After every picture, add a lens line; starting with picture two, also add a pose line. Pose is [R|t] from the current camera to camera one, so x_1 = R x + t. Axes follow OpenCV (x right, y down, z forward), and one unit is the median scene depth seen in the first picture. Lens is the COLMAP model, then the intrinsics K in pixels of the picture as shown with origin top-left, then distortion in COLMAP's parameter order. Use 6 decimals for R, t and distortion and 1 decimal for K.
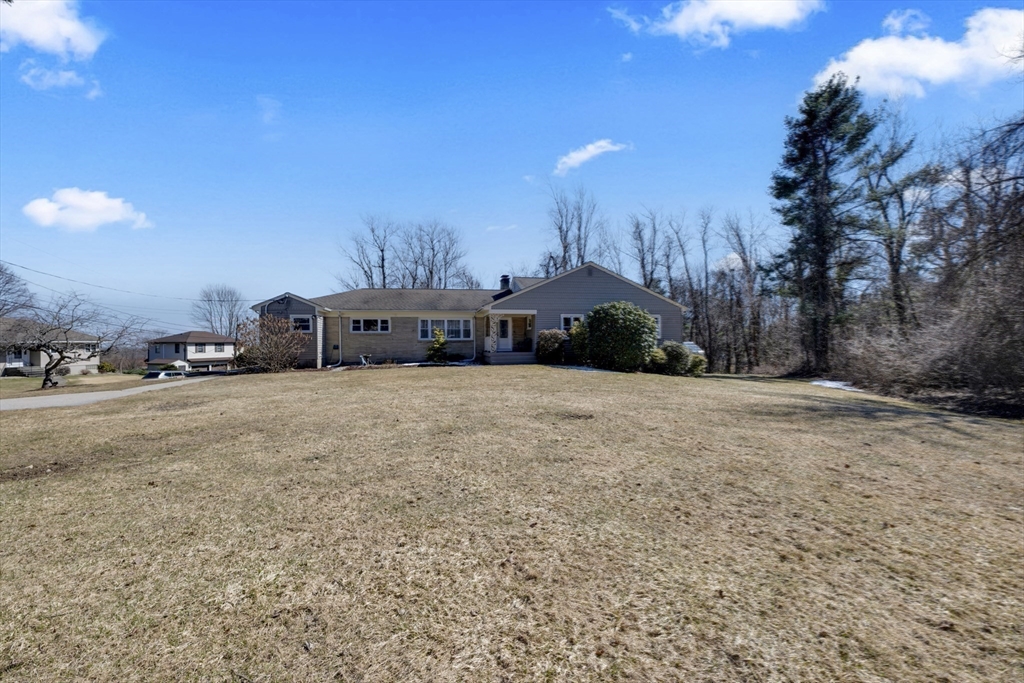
lens RADIAL K [[412.2, 0, 513.4], [0, 412.2, 339.3], [0, 0, 1]] dist [0.000198, -0.000103]
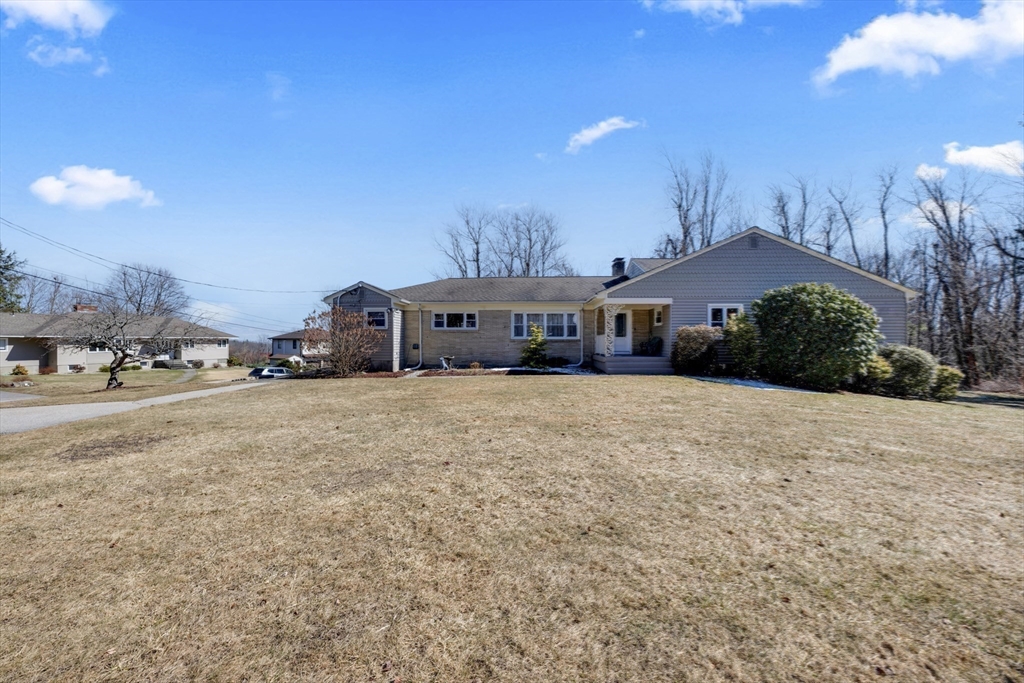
lens RADIAL K [[412.2, 0, 512.1], [0, 412.2, 339.5], [0, 0, 1]] dist [0.000198, -0.000103]
pose [[0.972577, 0.008511, -0.232425, -0.042200], [-0.007699, 0.999961, 0.004402, -0.000367], [0.232453, -0.002492, 0.972604, 0.221276]]
